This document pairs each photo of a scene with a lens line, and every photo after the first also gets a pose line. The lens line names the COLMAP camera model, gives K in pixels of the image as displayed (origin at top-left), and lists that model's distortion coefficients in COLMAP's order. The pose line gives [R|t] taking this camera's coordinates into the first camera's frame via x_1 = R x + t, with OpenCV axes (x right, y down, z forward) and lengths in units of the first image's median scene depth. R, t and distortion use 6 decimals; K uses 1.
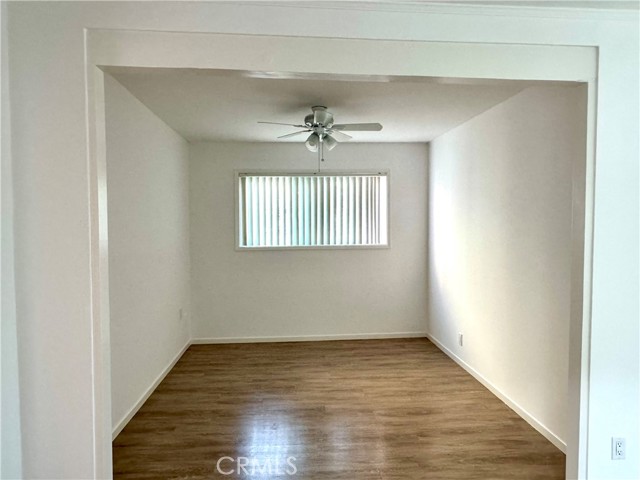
lens RADIAL K [[418.3, 0, 319.6], [0, 418.3, 239.9], [0, 0, 1]] dist [-0.012263, 0.011534]
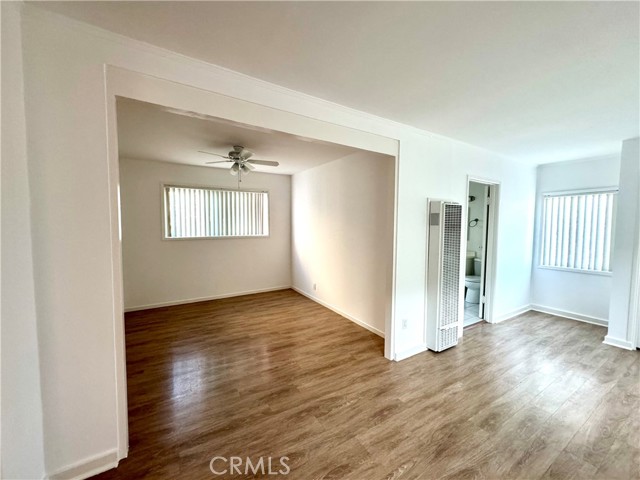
lens RADIAL K [[257.4, 0, 320.7], [0, 257.4, 239.2], [0, 0, 1]] dist [0.002506, 0.000174]
pose [[0.888175, -0.019193, 0.459103, -0.150339], [0.008861, 0.999657, 0.024649, 0.005454], [-0.459419, -0.017824, 0.888041, -0.002863]]
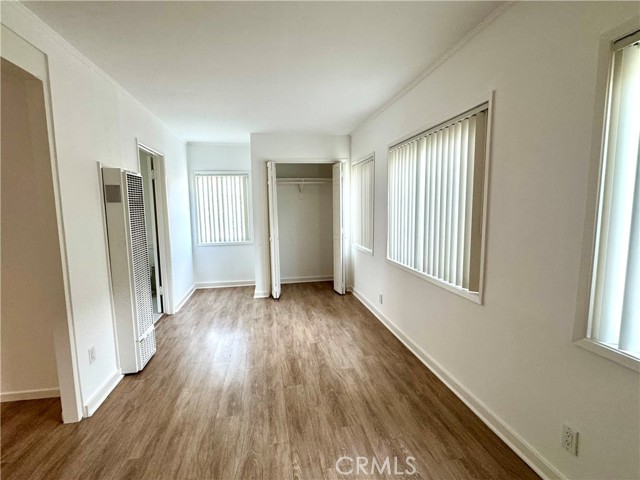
lens RADIAL K [[312.1, 0, 317.7], [0, 312.1, 238.8], [0, 0, 1]] dist [0.004189, 0.001041]
pose [[-0.092667, -0.103977, 0.990253, -0.190411], [0.051809, 0.992682, 0.109080, 0.011590], [-0.994348, 0.061412, -0.086602, 0.144587]]
